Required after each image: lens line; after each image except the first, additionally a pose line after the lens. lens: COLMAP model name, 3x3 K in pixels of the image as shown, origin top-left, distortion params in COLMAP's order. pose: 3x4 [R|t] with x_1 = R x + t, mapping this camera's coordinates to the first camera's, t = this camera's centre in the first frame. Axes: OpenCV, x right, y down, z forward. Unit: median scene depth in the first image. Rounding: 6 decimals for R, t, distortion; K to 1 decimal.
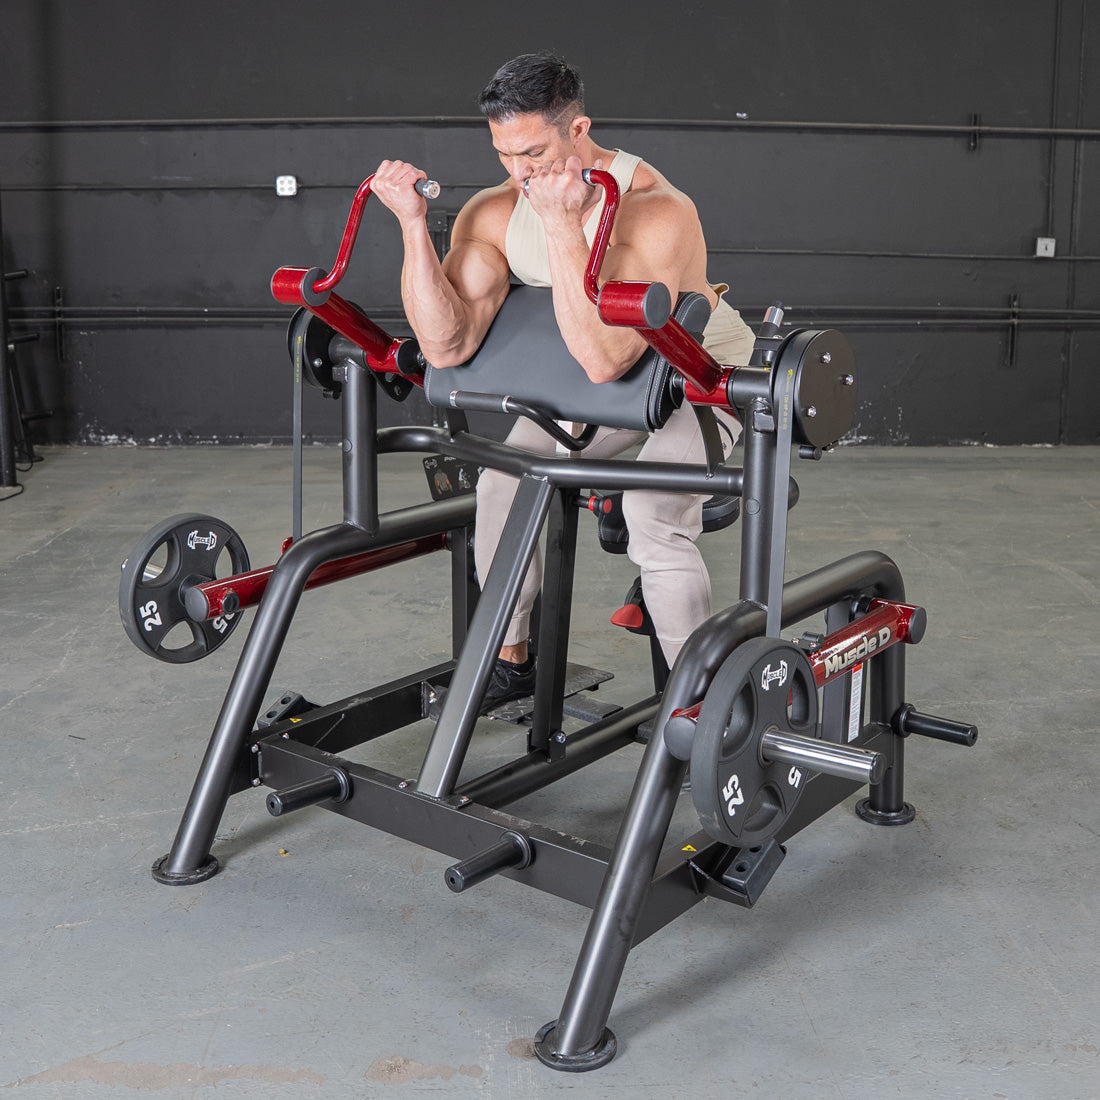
lens RADIAL K [[1414.0, 0, 583.4], [0, 1414.0, 515.9], [0, 0, 1]] dist [-0.166660, 0.118782]
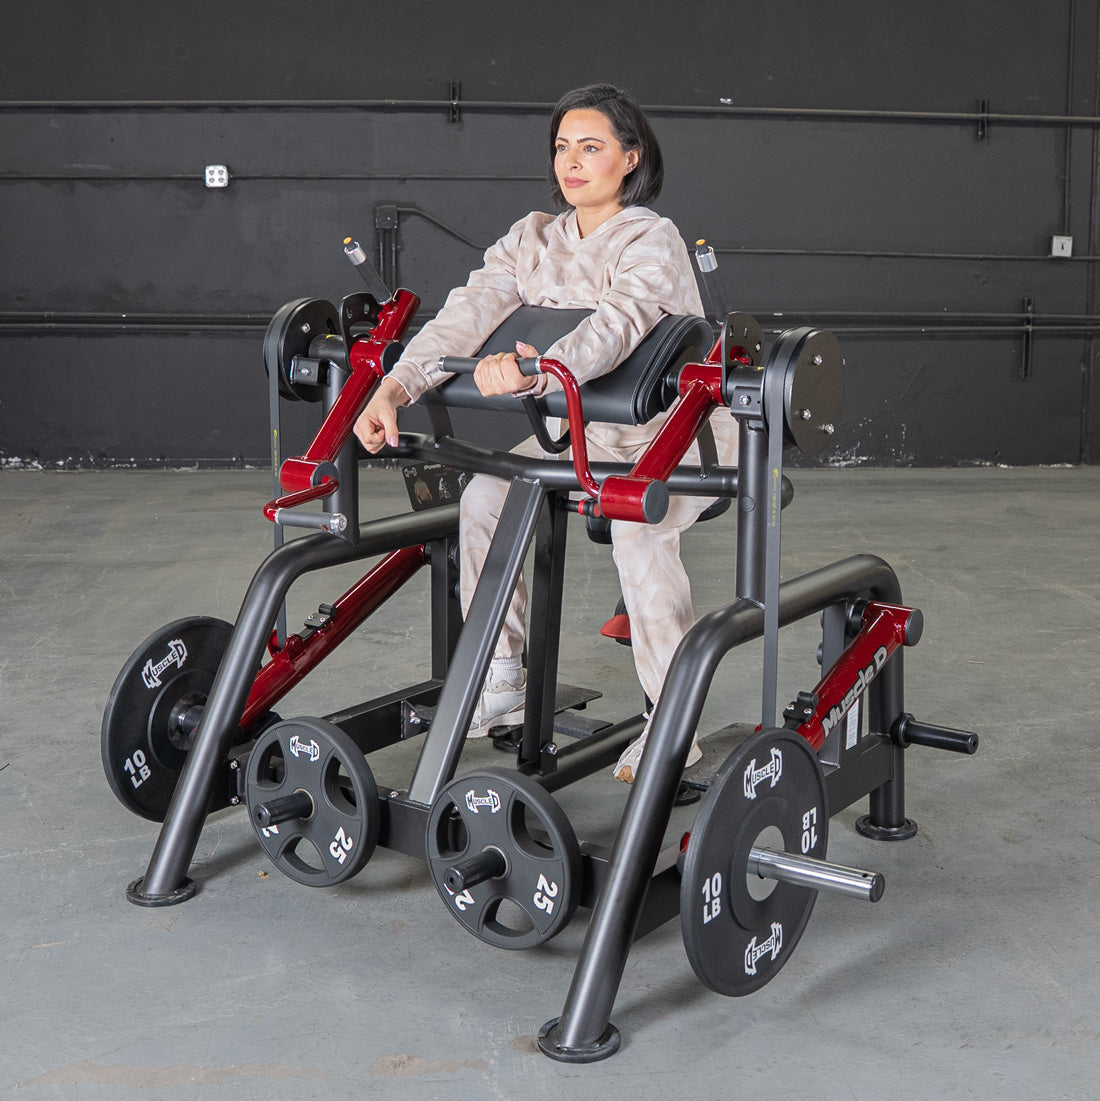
lens RADIAL K [[1689.5, 0, 639.2], [0, 1689.5, 488.0], [0, 0, 1]] dist [-0.162166, 0.117241]
pose [[0.998064, -0.004402, 0.062031, -0.021561], [0.007252, 0.998925, -0.045794, 0.024331], [-0.061763, 0.046155, 0.997023, -0.133390]]
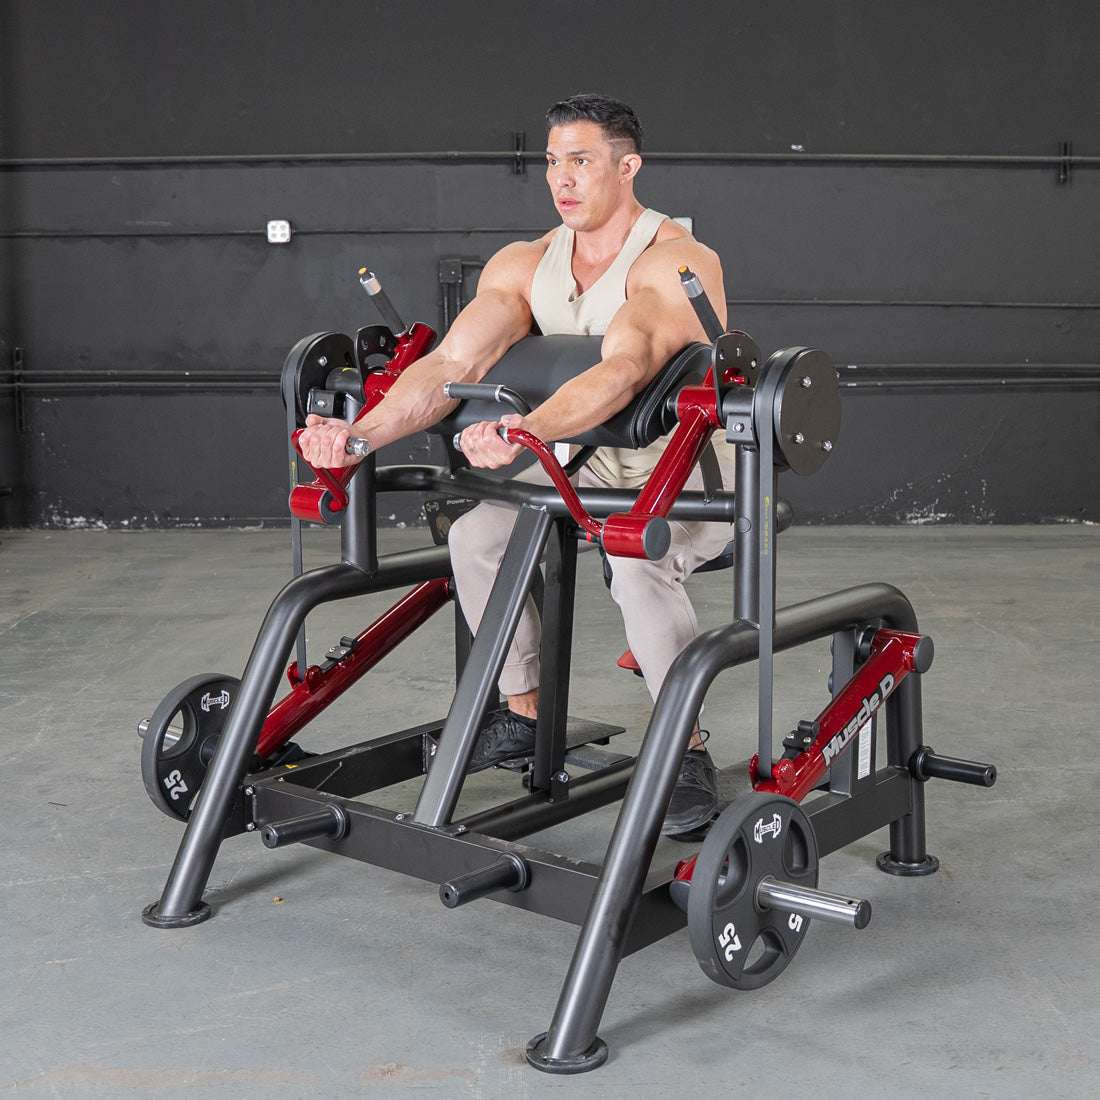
lens RADIAL K [[1754.7, 0, 627.1], [0, 1754.7, 583.0], [0, 0, 1]] dist [-0.139625, 0.115589]
pose [[0.999927, -0.006607, -0.010116, 0.032466], [0.006222, 0.999270, -0.037681, 0.054395], [0.010357, 0.037615, 0.999239, -0.169551]]
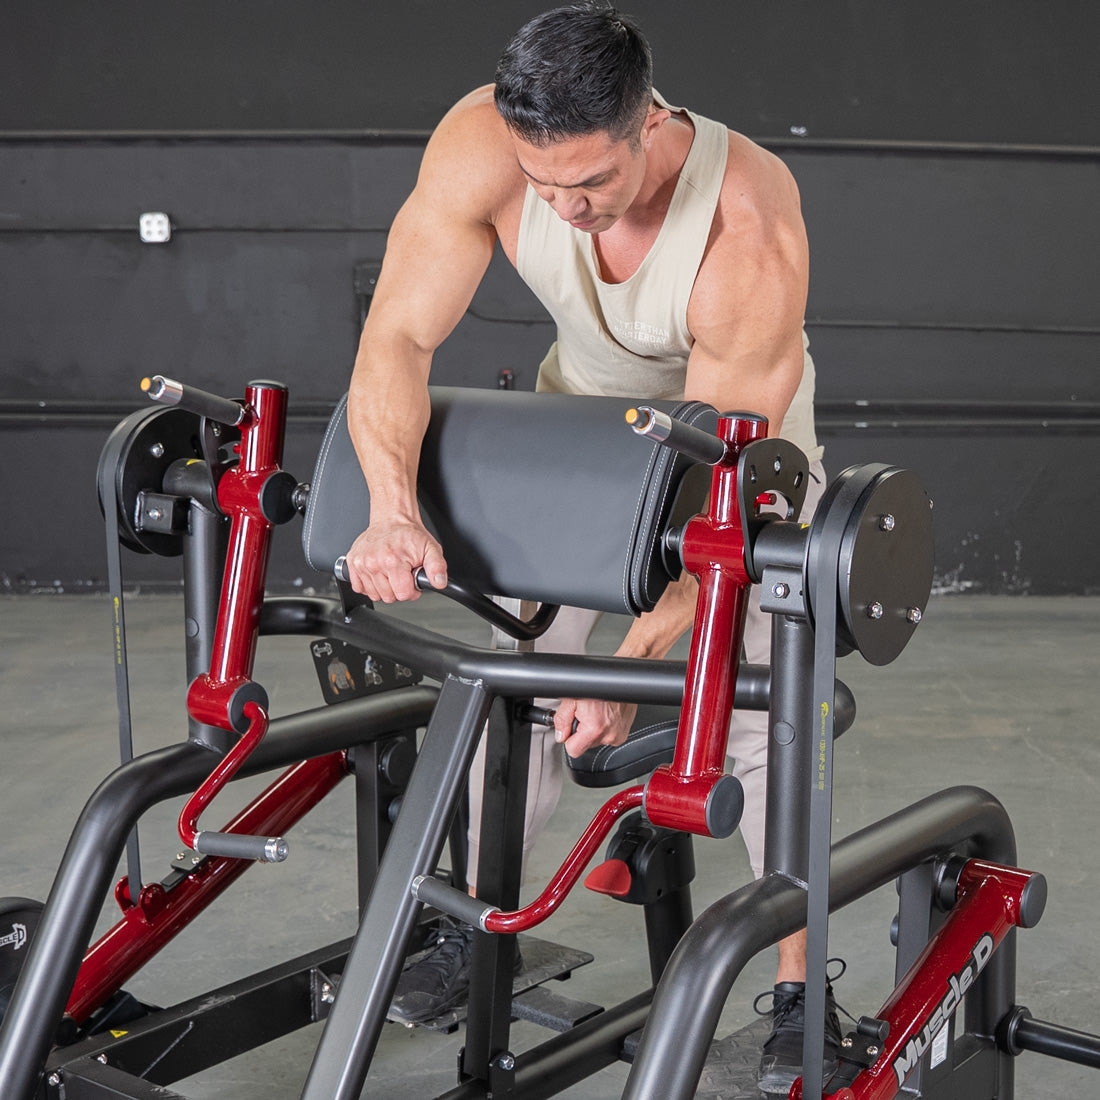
lens RADIAL K [[1903.5, 0, 652.8], [0, 1903.5, 725.0], [0, 0, 1]] dist [-0.145342, 0.157945]
pose [[0.999556, -0.001005, 0.029767, 0.021261], [0.000156, 0.999593, 0.028512, -0.023880], [-0.029784, -0.028494, 0.999150, 0.073240]]
